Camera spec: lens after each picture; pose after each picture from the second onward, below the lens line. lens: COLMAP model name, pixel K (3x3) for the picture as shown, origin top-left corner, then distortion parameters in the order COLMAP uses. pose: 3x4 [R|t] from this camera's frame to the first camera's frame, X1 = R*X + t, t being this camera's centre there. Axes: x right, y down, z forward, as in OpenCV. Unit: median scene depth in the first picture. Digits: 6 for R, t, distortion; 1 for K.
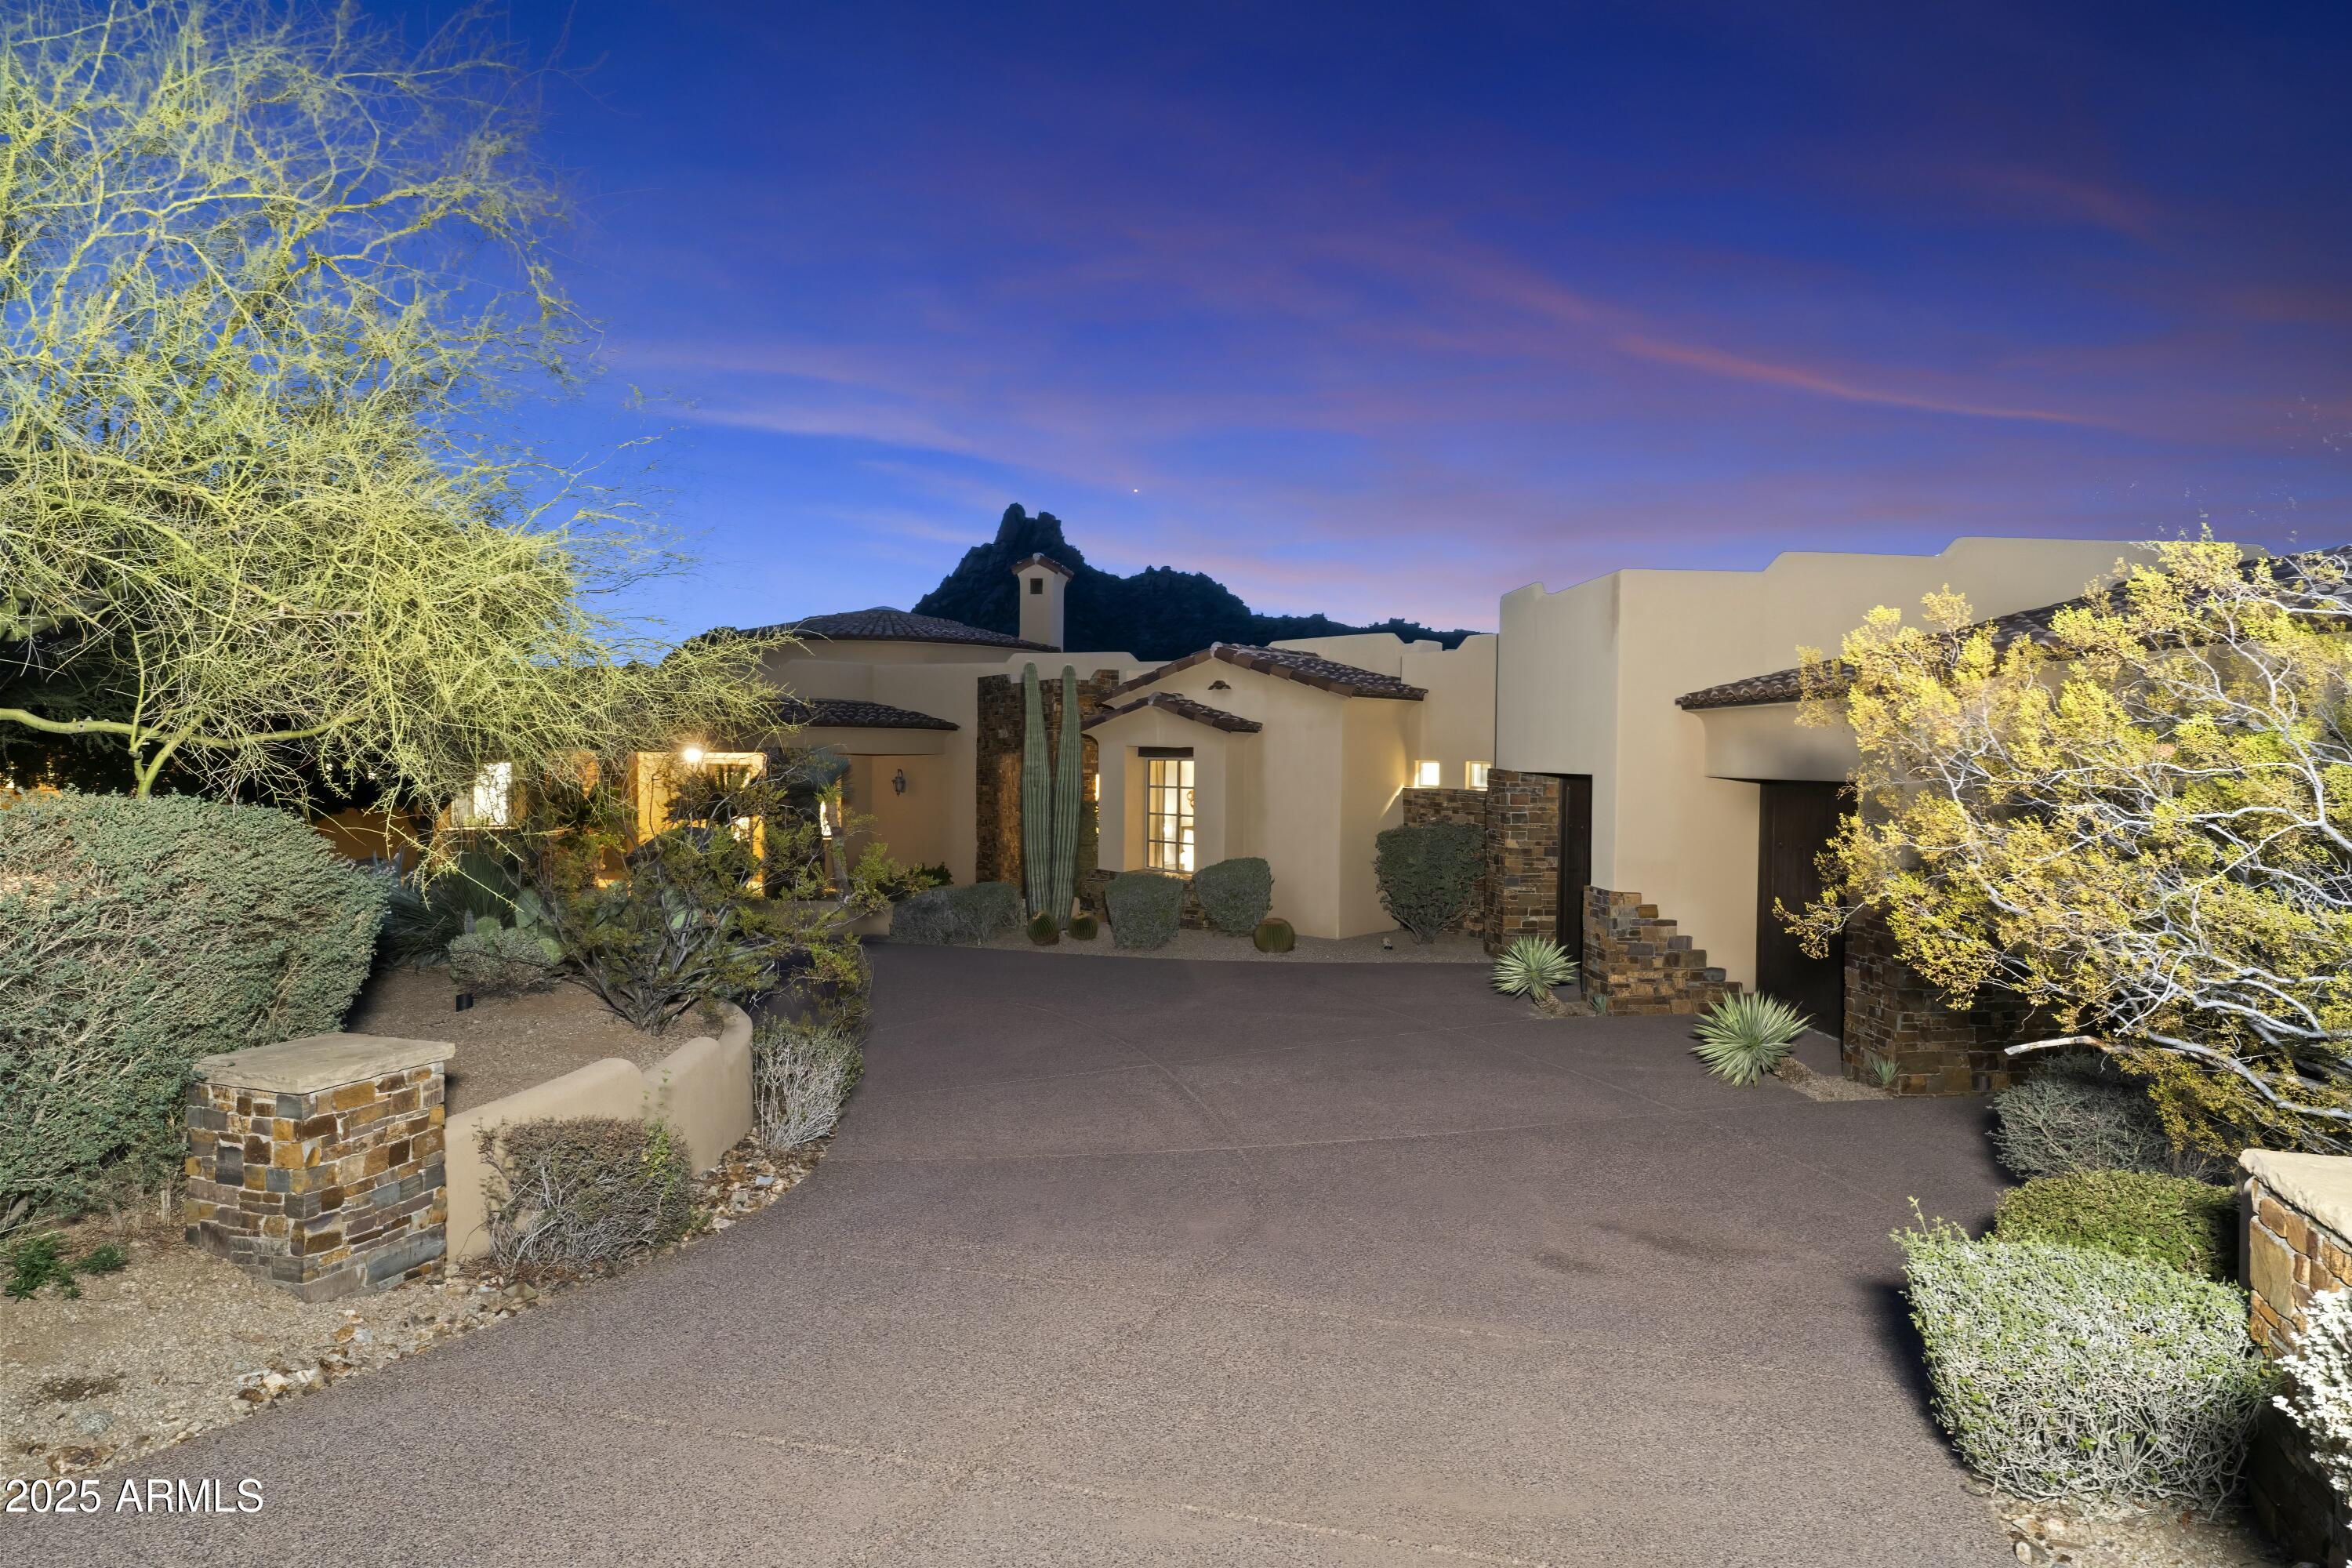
lens RADIAL K [[1373.4, 0, 1168.0], [0, 1373.4, 791.3], [0, 0, 1]] dist [0.003516, -0.000017]
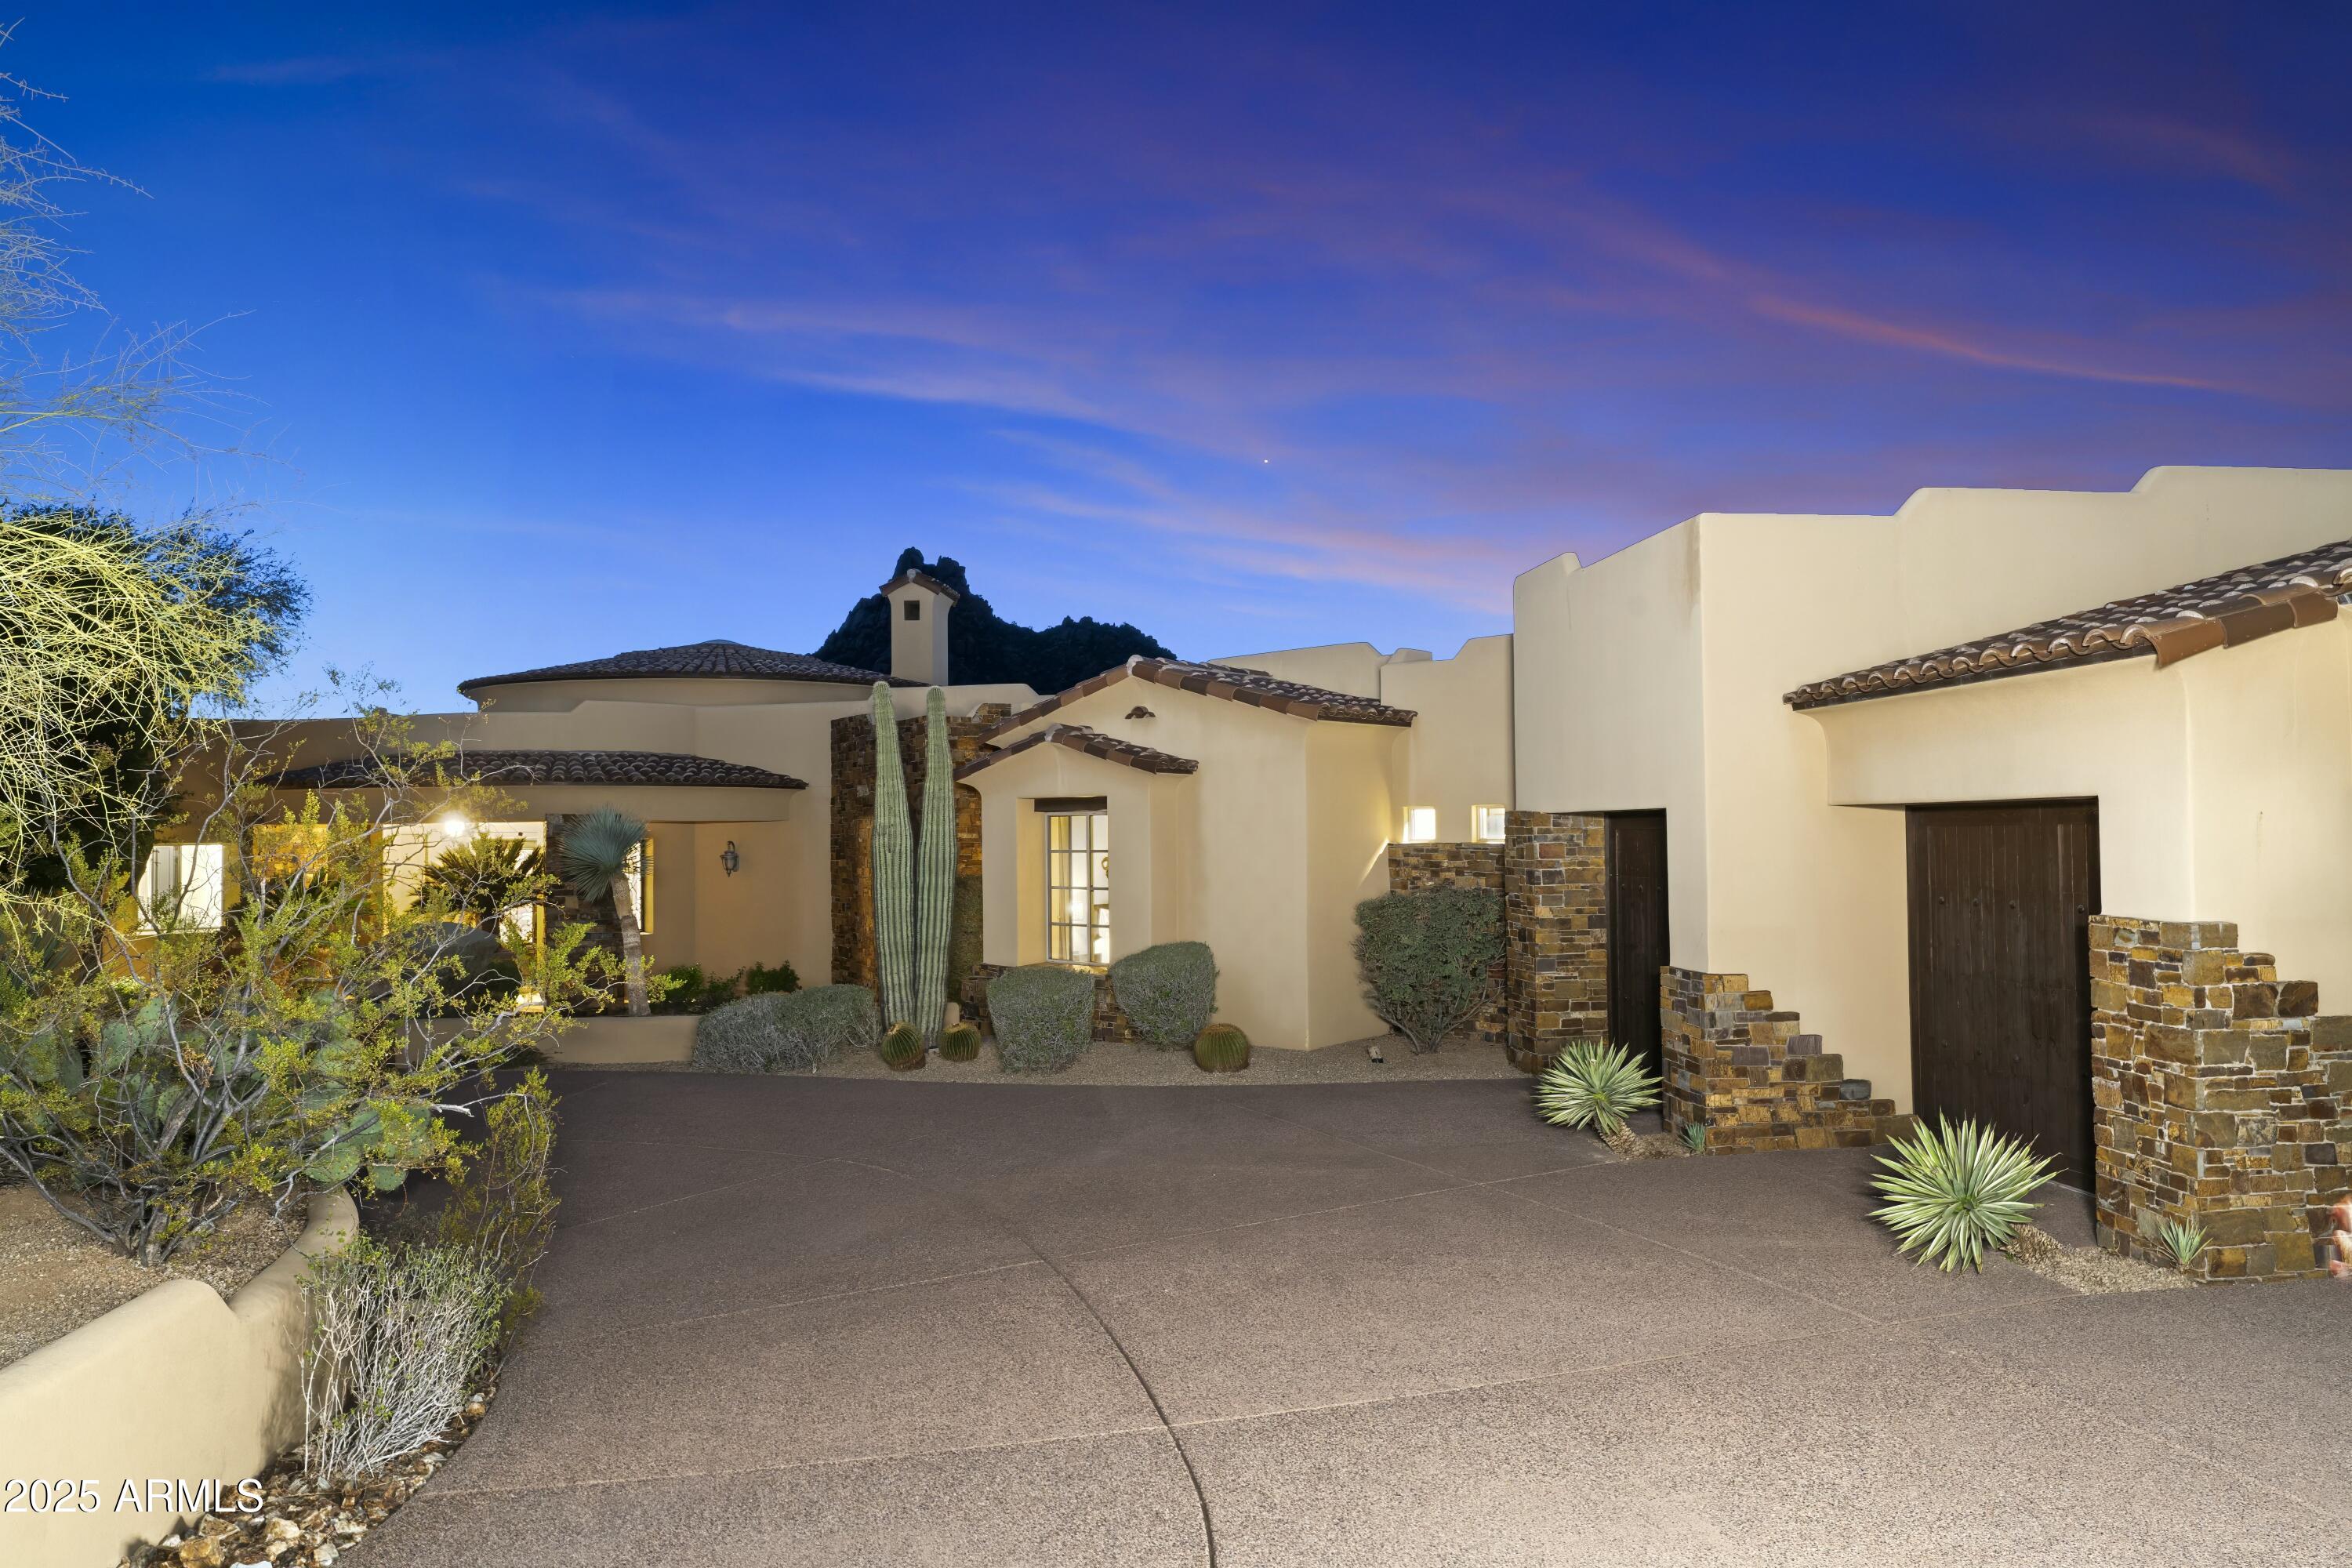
lens RADIAL K [[1564.9, 0, 1174.5], [0, 1564.9, 783.6], [0, 0, 1]] dist [0.000560, 0.001263]
pose [[0.998488, -0.019725, 0.051304, 0.012764], [0.022743, 0.998002, -0.058939, 0.013473], [-0.050038, 0.060016, 0.996942, 0.165952]]
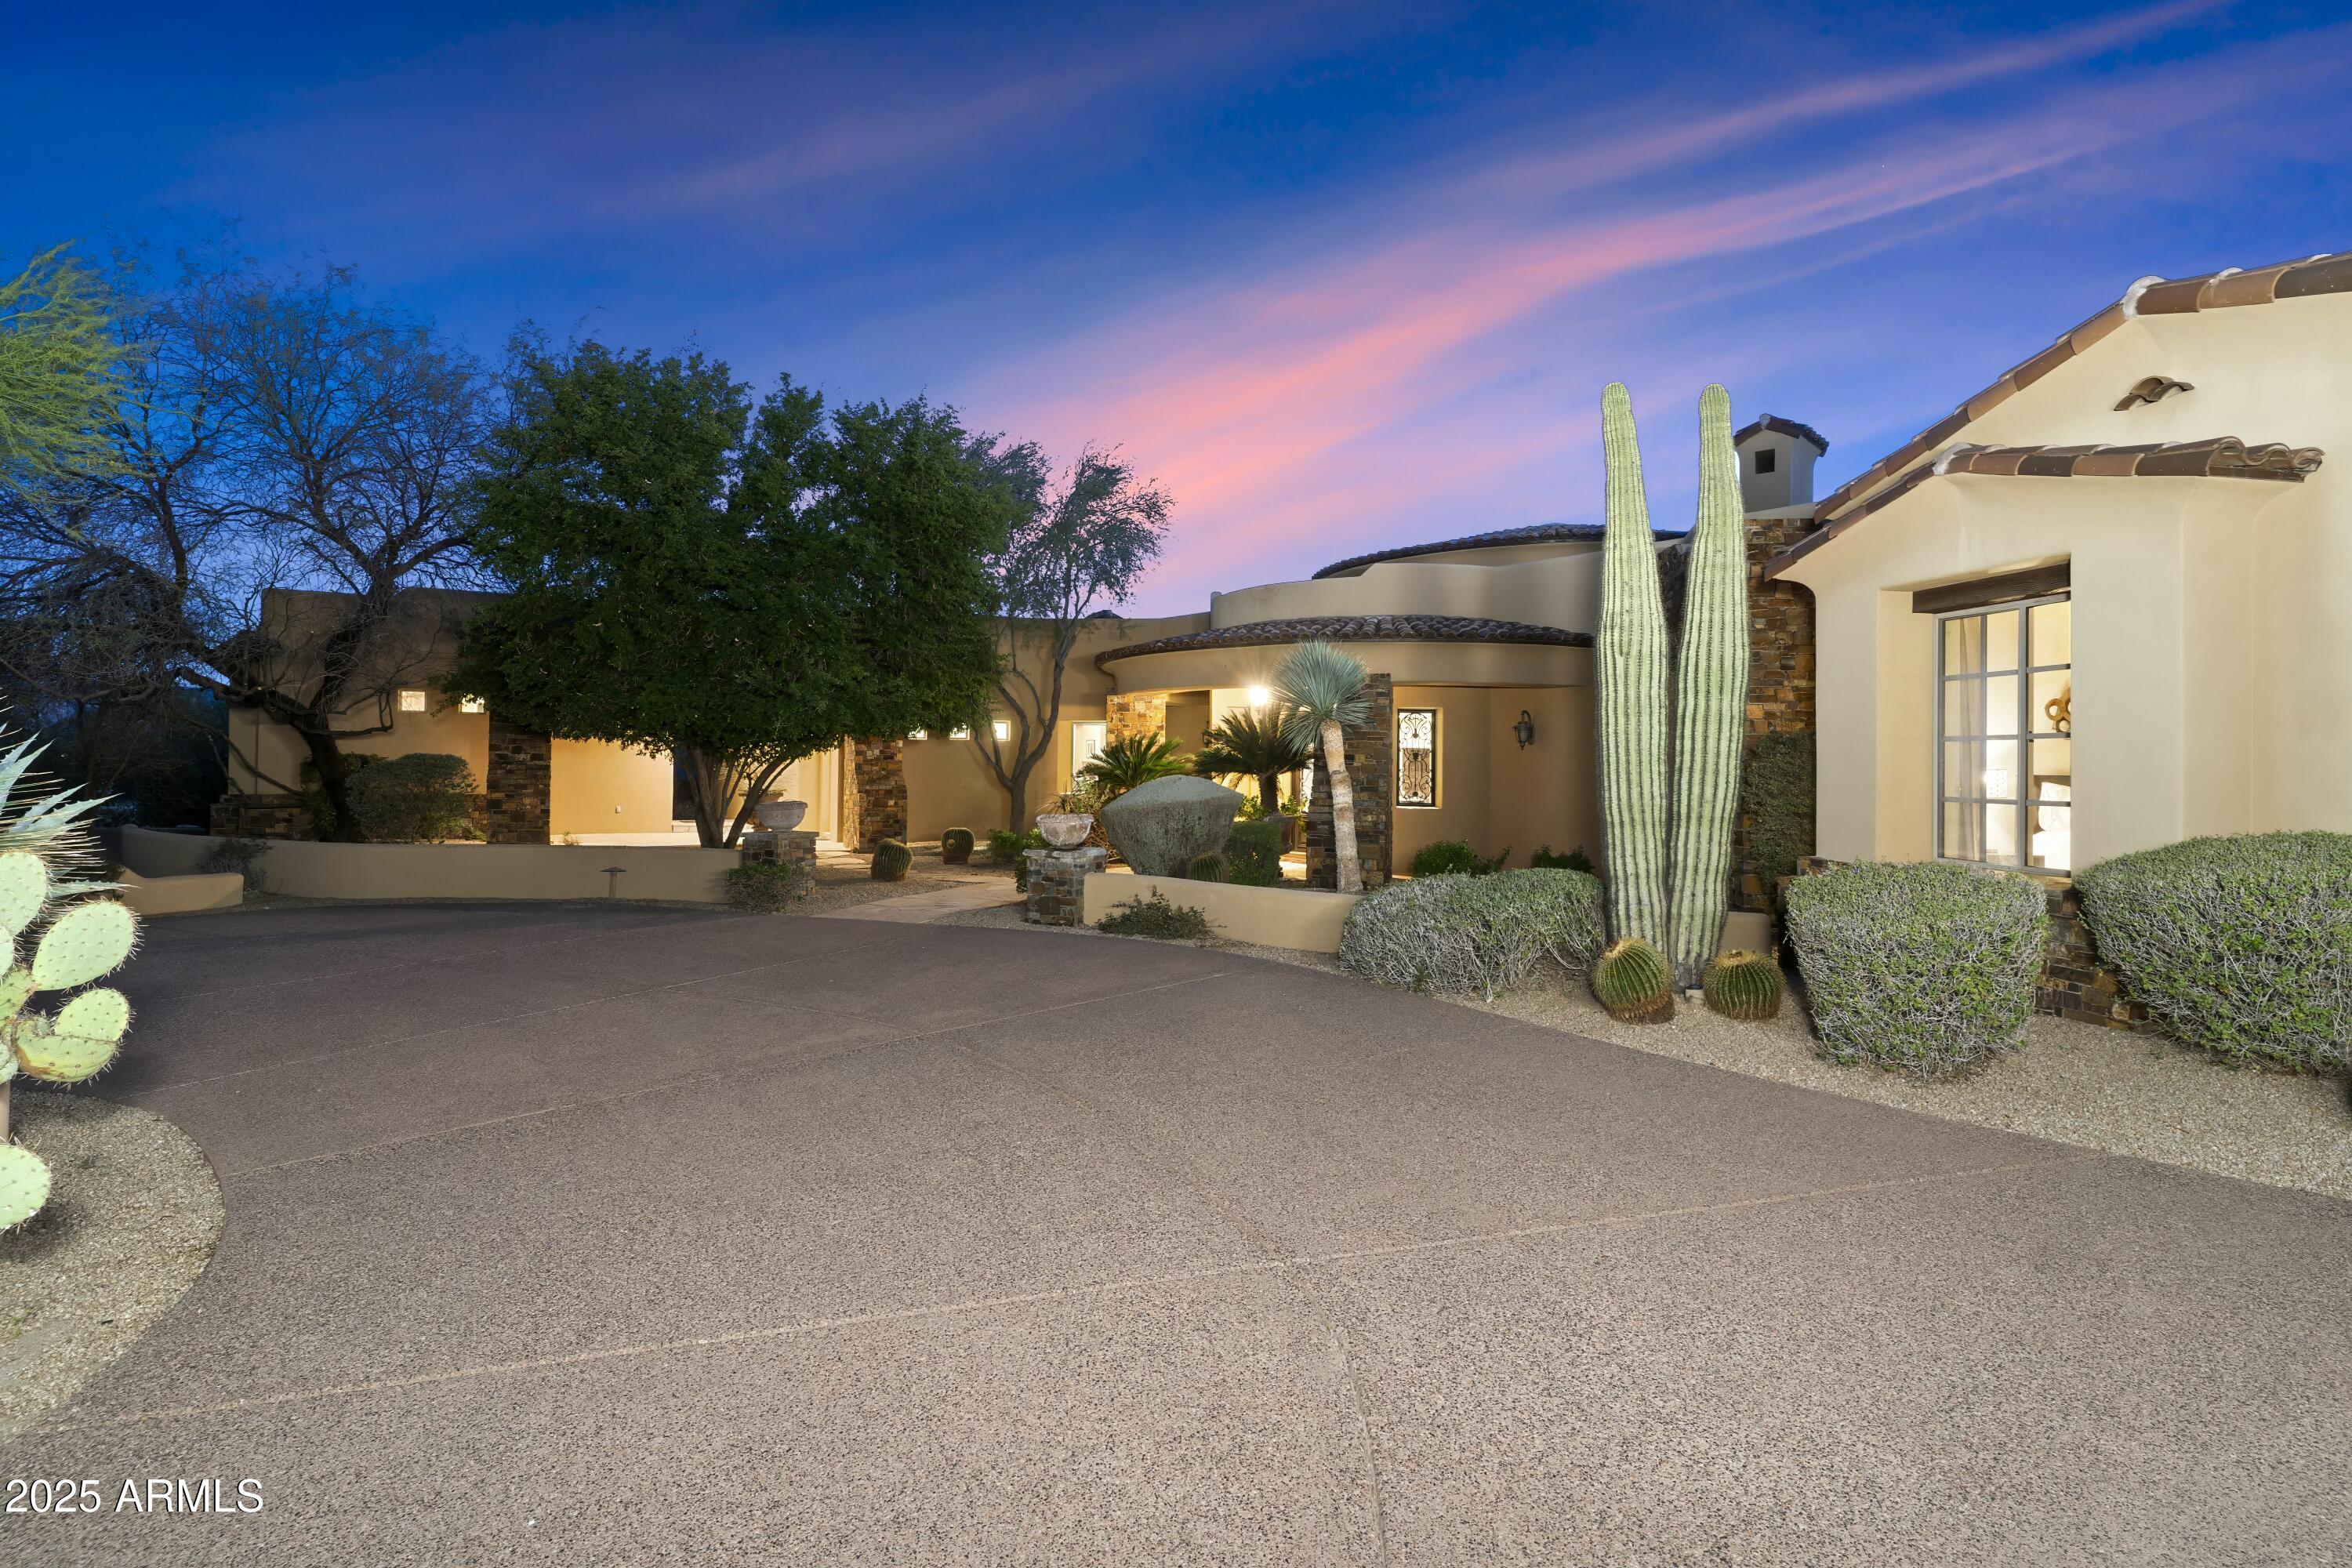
lens RADIAL K [[1153.3, 0, 1203.2], [0, 1153.3, 753.2], [0, 0, 1]] dist [0.004053, 0.000563]
pose [[0.821093, -0.007619, -0.570744, 0.003365], [-0.019587, 0.998946, -0.041513, 0.048349], [0.570459, 0.045265, 0.820078, 0.646289]]
